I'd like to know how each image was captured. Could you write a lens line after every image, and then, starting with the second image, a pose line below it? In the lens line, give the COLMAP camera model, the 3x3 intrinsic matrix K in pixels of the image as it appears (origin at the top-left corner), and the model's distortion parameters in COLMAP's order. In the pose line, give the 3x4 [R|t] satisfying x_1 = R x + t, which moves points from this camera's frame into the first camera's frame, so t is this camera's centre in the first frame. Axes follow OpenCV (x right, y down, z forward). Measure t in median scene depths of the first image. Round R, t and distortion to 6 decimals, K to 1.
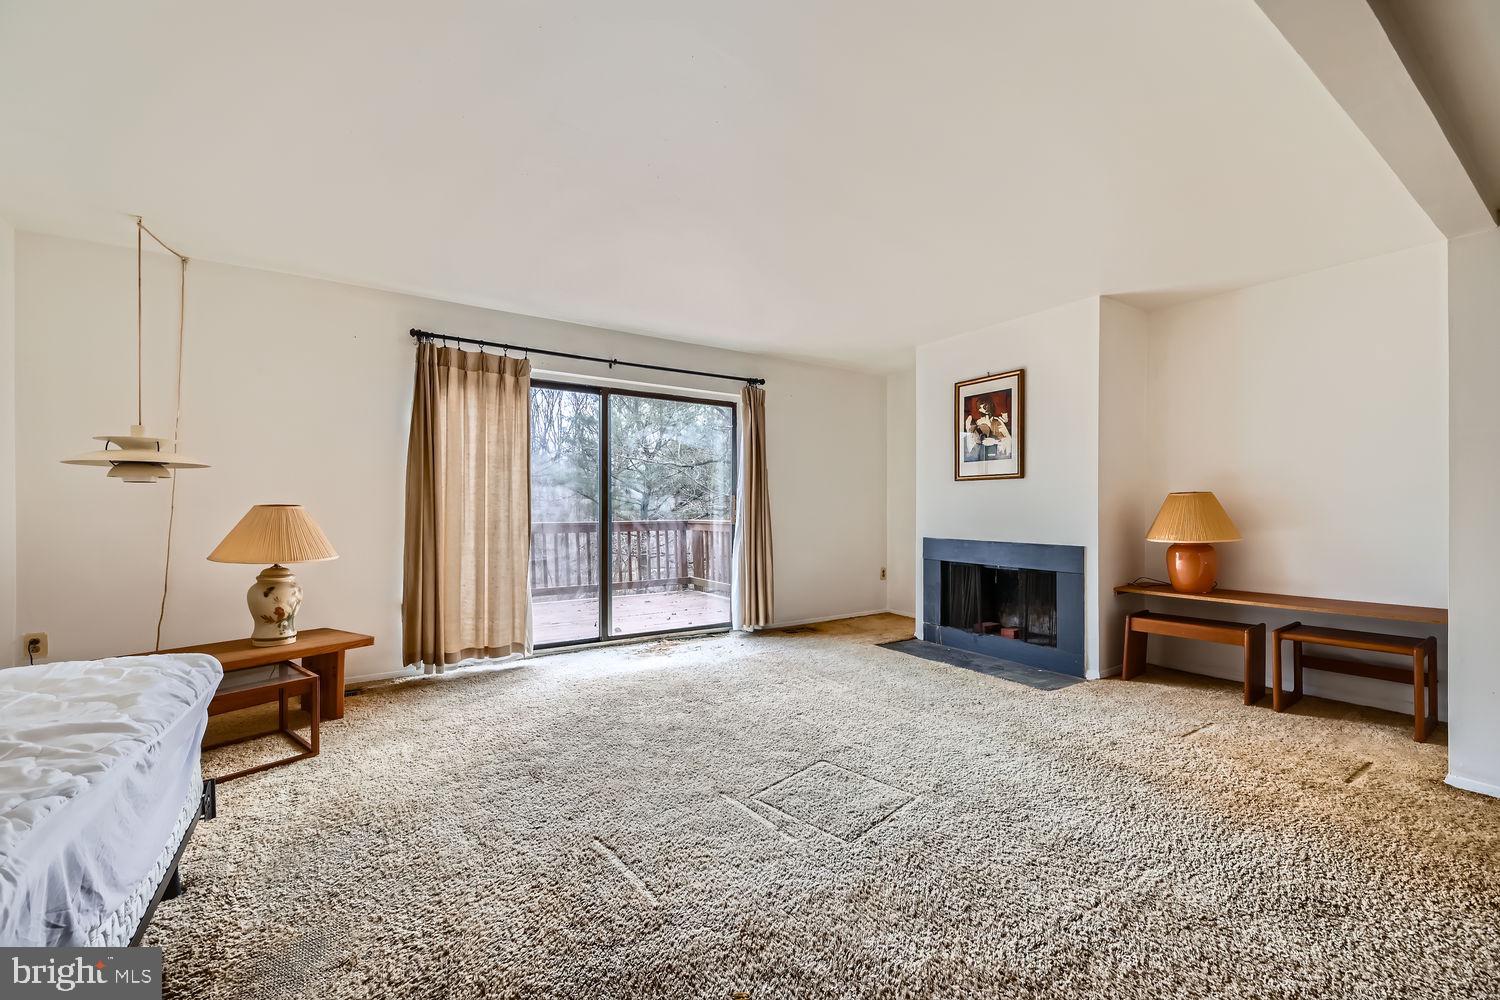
lens RADIAL K [[593.6, 0, 749.5], [0, 593.6, 503.0], [0, 0, 1]] dist [0.001999, 0.000670]
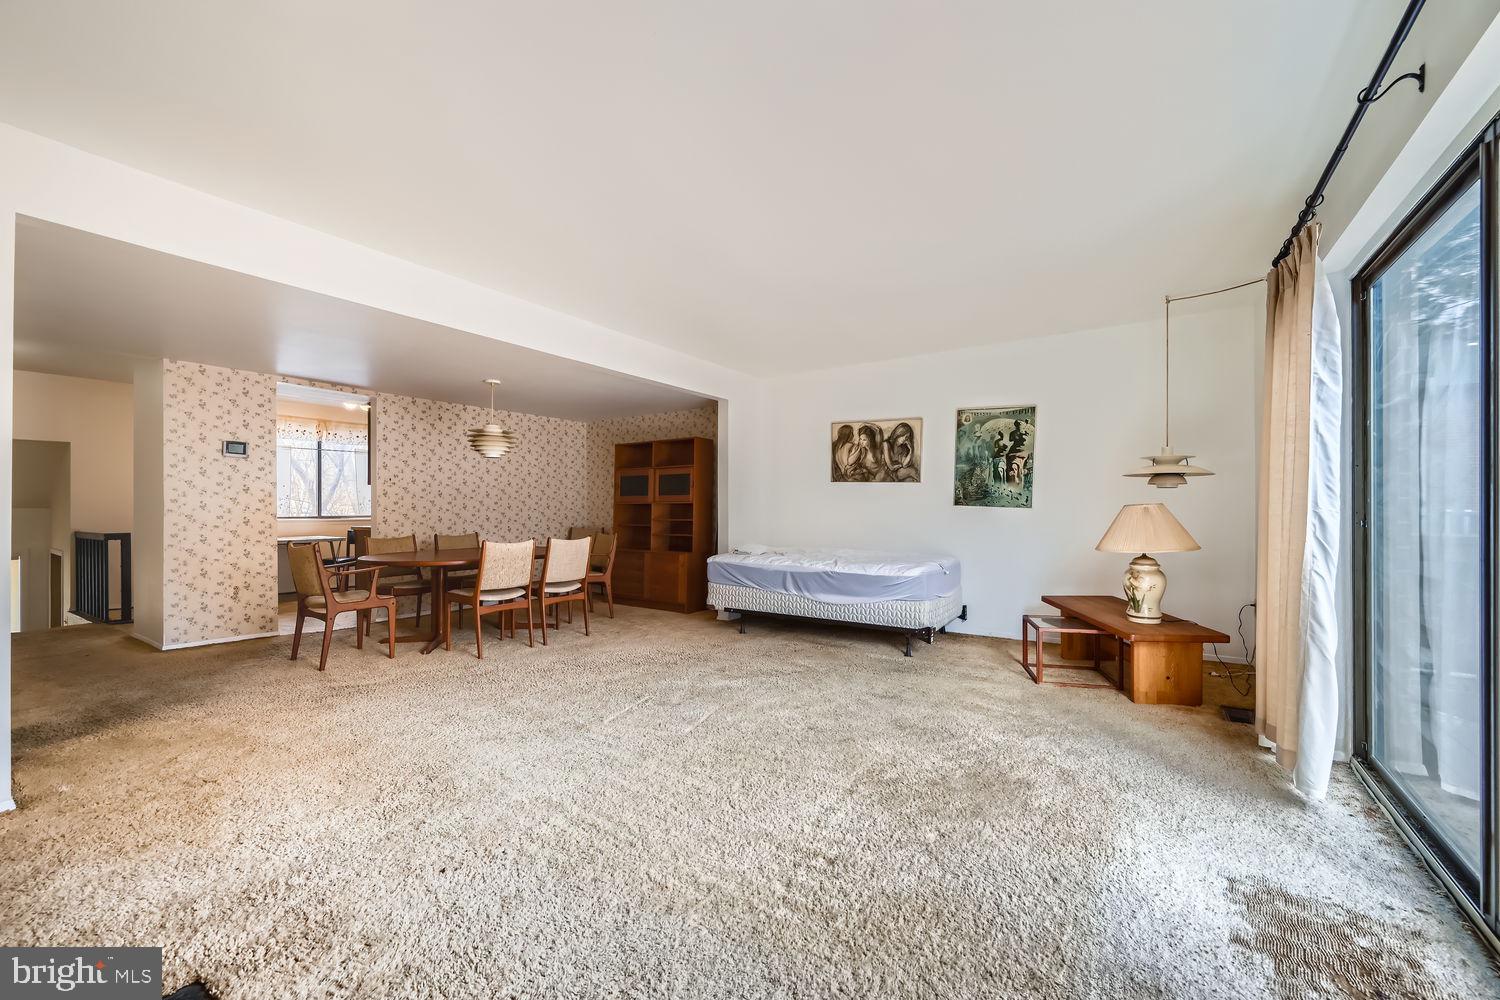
lens RADIAL K [[593.6, 0, 755.1], [0, 593.6, 510.1], [0, 0, 1]] dist [0.001999, 0.000670]
pose [[-0.916809, 0.002135, -0.399321, 0.284205], [0.002791, 0.999996, -0.001062, 0.011572], [0.399317, -0.002088, -0.916810, 1.332528]]
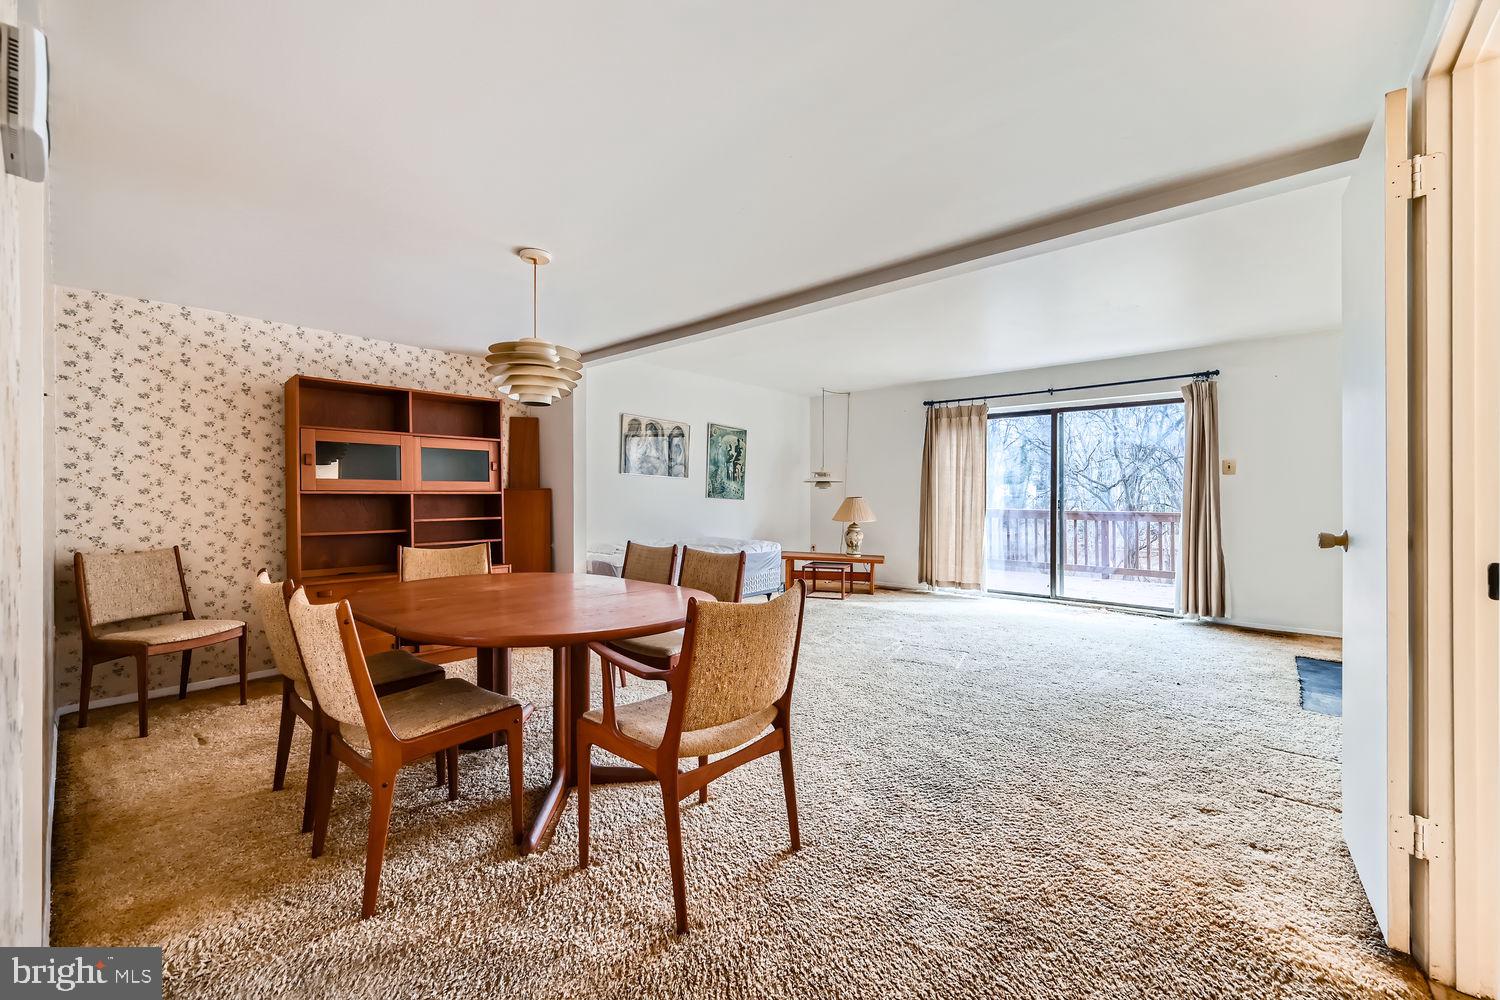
lens RADIAL K [[593.6, 0, 746.9], [0, 593.6, 500.0], [0, 0, 1]] dist [0.001999, 0.000670]
pose [[0.270705, 0.006181, -0.962642, 0.991073], [0.003847, 0.999964, 0.007502, -0.003877], [0.962655, -0.005735, 0.270672, -0.025903]]
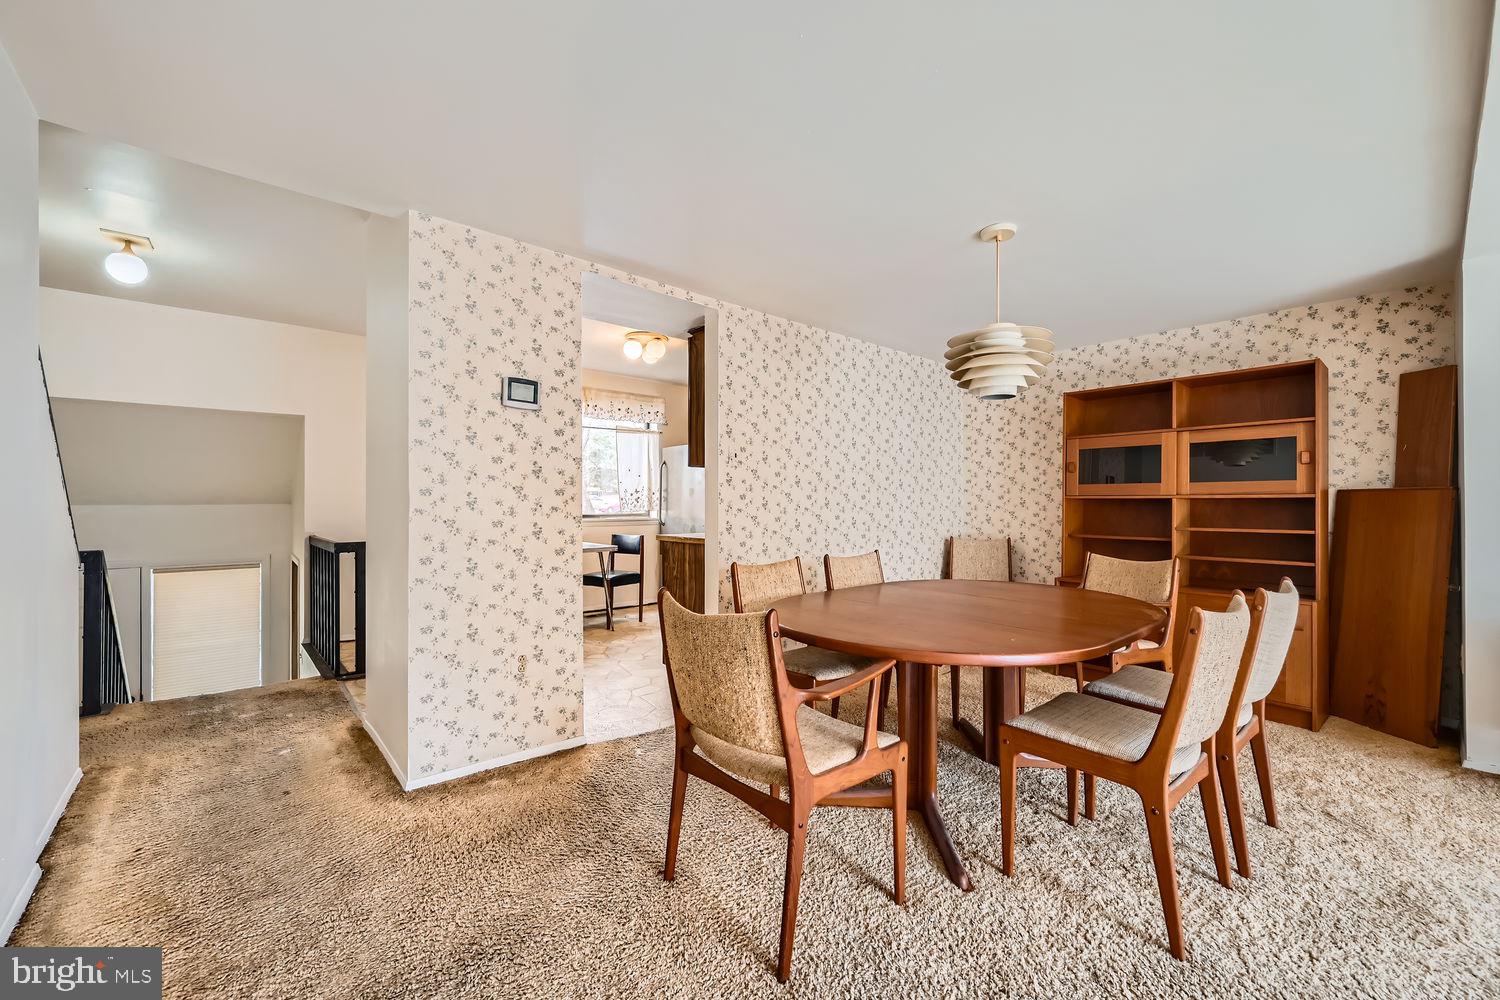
lens RADIAL K [[593.6, 0, 759.3], [0, 593.6, 505.1], [0, 0, 1]] dist [0.001999, 0.000670]
pose [[-0.986393, -0.000184, -0.164405, 0.627300], [0.000055, 0.999999, -0.001445, 0.003024], [0.164405, -0.001434, -0.986392, 0.458385]]
